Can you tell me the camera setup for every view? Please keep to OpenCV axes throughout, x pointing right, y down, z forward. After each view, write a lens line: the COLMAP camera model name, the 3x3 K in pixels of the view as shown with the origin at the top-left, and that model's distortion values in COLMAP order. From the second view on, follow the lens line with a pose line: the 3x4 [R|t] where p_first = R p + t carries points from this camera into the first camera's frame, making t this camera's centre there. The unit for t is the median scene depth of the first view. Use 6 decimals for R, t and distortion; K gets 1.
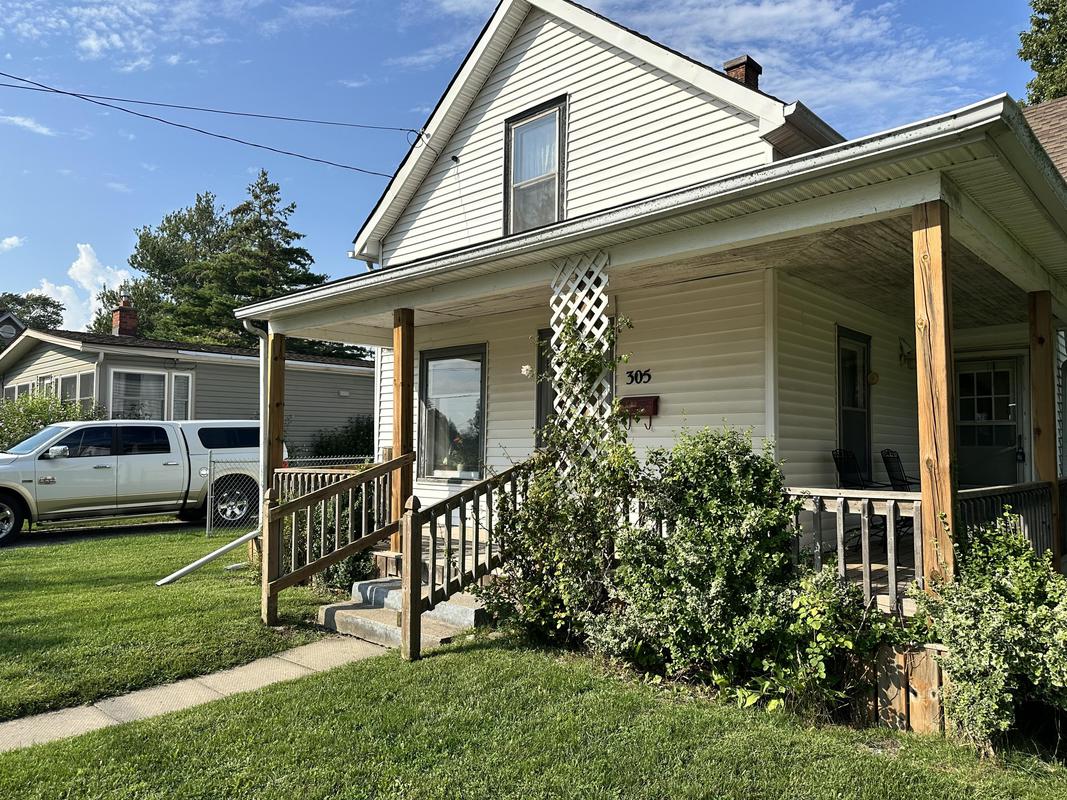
lens RADIAL K [[751.7, 0, 531.8], [0, 751.7, 405.1], [0, 0, 1]] dist [0.078423, -0.089336]
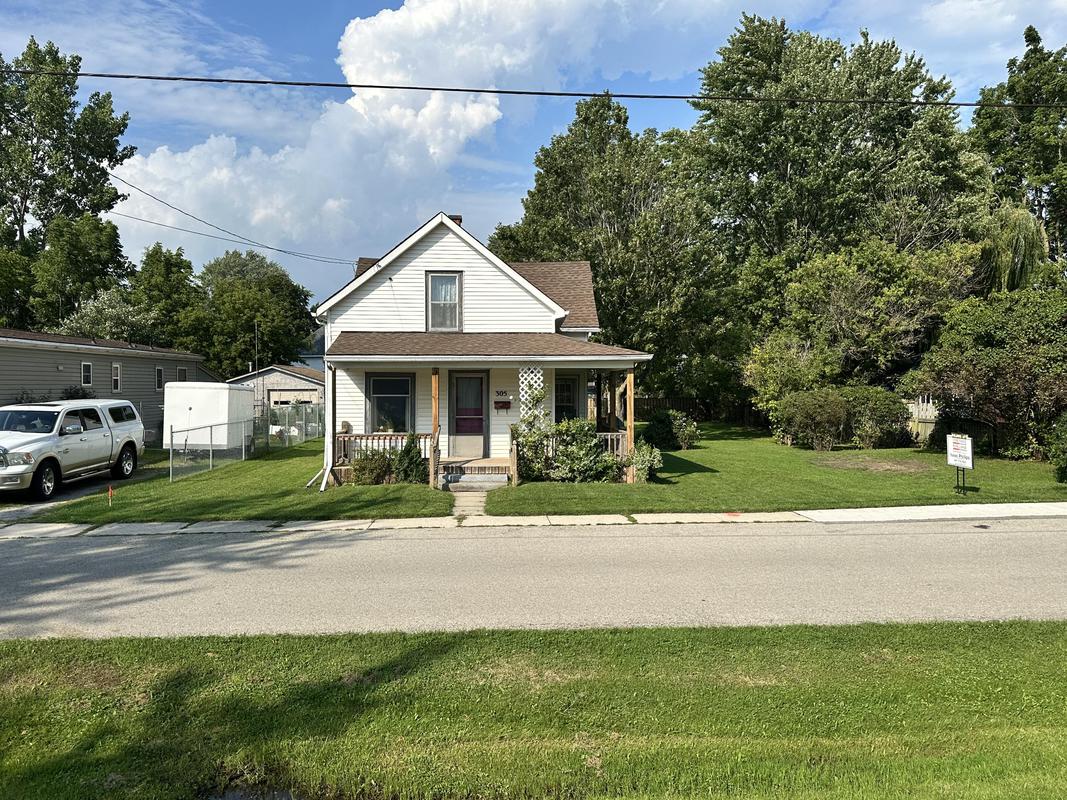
lens RADIAL K [[832.2, 0, 539.8], [0, 832.2, 397.8], [0, 0, 1]] dist [0.133703, -0.207337]
pose [[0.694305, -0.011552, 0.719588, -1.998069], [-0.038882, 0.997809, 0.053535, -0.198159], [-0.718630, -0.065149, 0.692334, -1.190428]]
